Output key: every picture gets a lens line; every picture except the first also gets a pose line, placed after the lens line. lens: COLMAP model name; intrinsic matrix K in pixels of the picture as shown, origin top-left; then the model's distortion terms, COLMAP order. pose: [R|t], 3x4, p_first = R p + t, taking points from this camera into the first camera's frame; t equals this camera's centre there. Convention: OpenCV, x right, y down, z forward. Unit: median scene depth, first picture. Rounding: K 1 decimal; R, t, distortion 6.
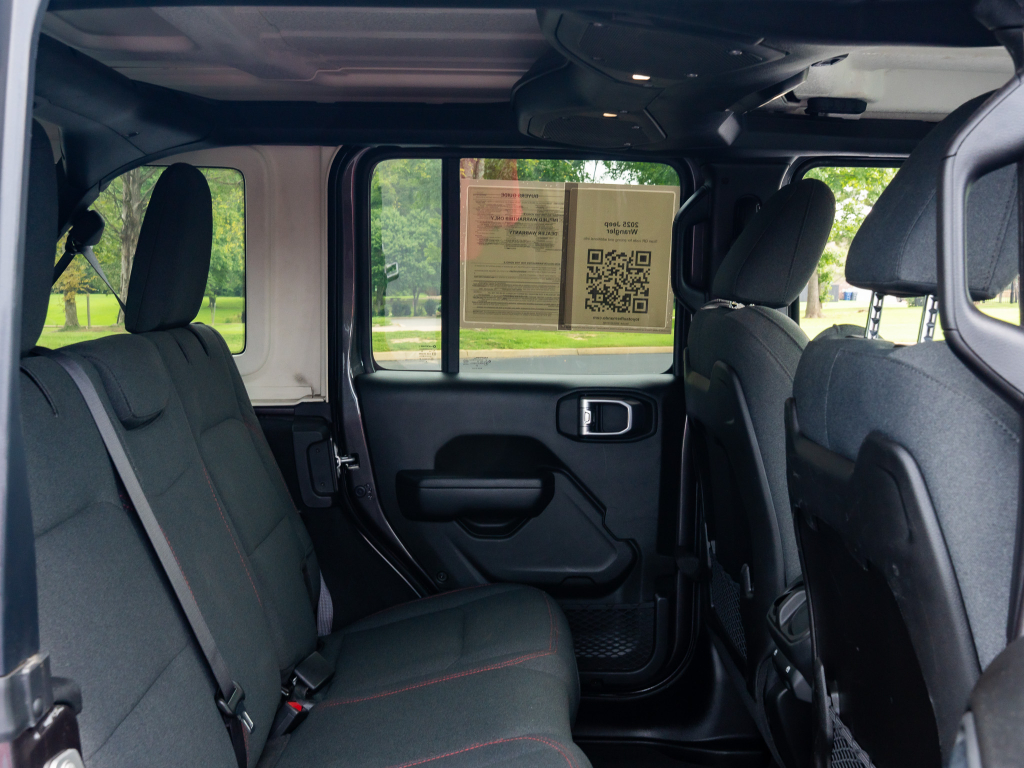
lens RADIAL K [[1212.9, 0, 510.7], [0, 1212.9, 384.7], [0, 0, 1]] dist [-0.003644, 0.000000]
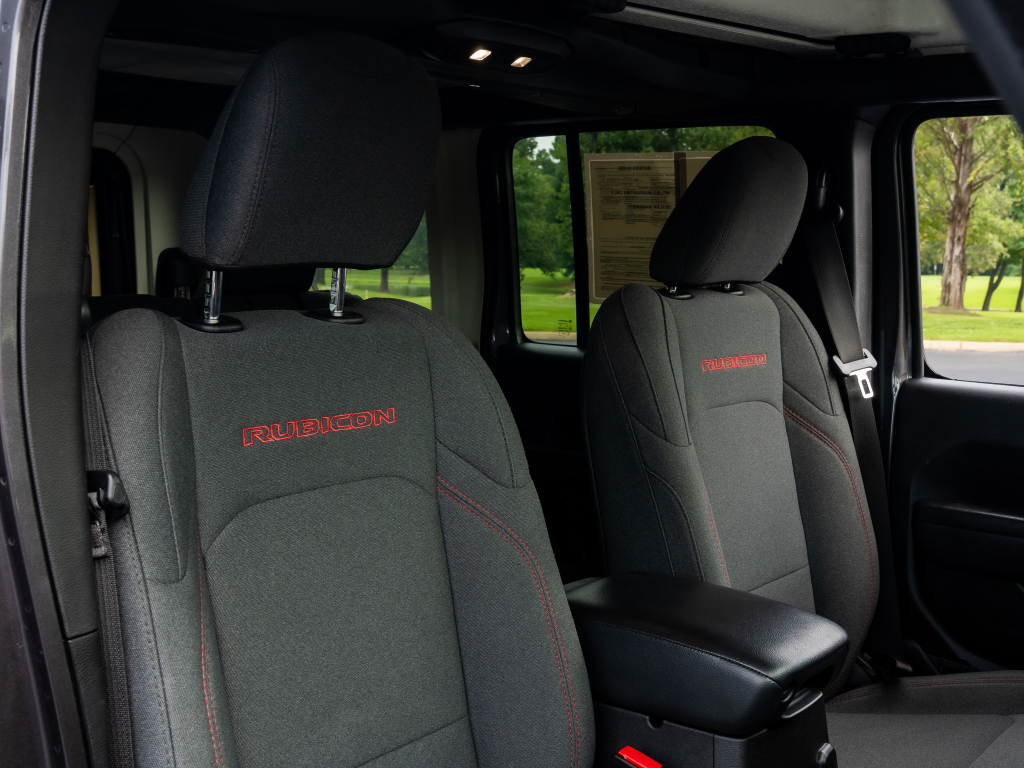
lens RADIAL K [[1212.9, 0, 510.3], [0, 1212.9, 384.1], [0, 0, 1]] dist [-0.003644, 0.000000]
pose [[0.751836, 0.077752, -0.654750, 0.572158], [-0.068508, 0.996860, 0.039711, -0.016491], [0.655781, 0.015000, 0.754802, 0.210429]]
